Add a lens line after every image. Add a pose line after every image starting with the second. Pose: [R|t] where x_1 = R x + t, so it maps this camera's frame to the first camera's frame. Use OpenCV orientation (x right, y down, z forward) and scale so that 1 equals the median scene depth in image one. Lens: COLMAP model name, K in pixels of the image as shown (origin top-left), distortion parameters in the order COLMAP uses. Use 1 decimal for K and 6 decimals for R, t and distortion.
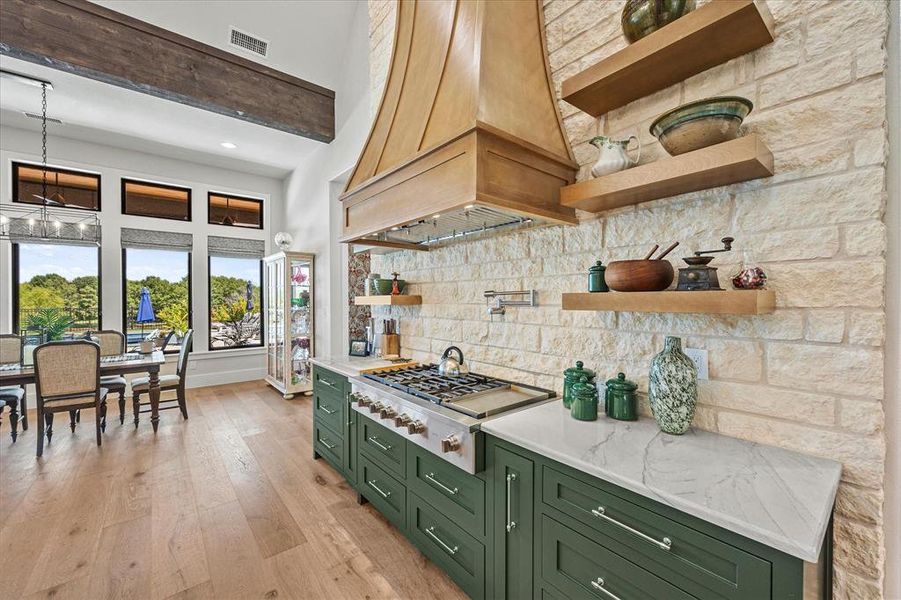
lens RADIAL K [[362.7, 0, 448.8], [0, 362.7, 302.0], [0, 0, 1]] dist [-0.002945, -0.000678]
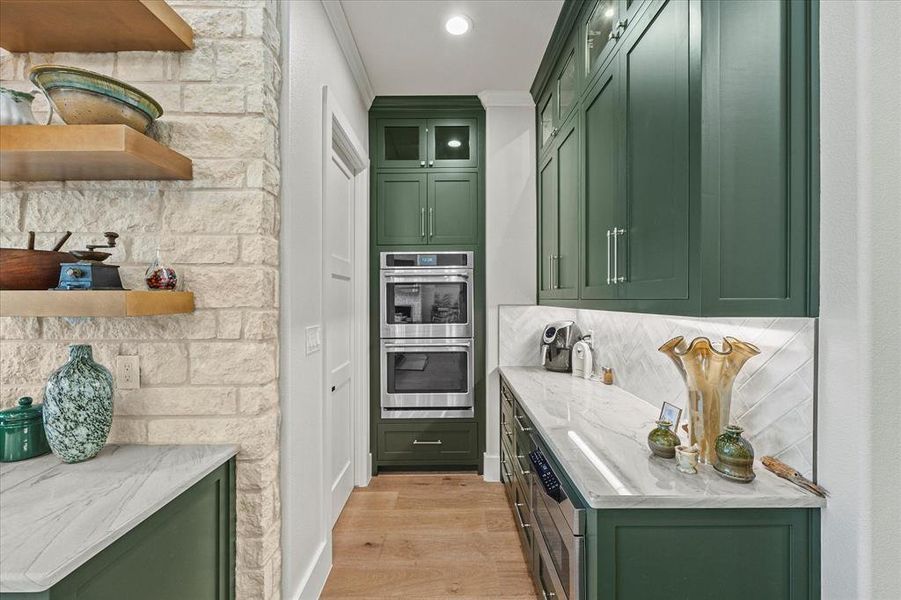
lens RADIAL K [[362.7, 0, 454.2], [0, 362.7, 300.1], [0, 0, 1]] dist [-0.002945, -0.000678]
pose [[0.616325, 0.002006, 0.787489, 0.531334], [0.004980, 0.999967, -0.006444, 0.001713], [-0.787476, 0.007893, 0.616295, -0.210474]]
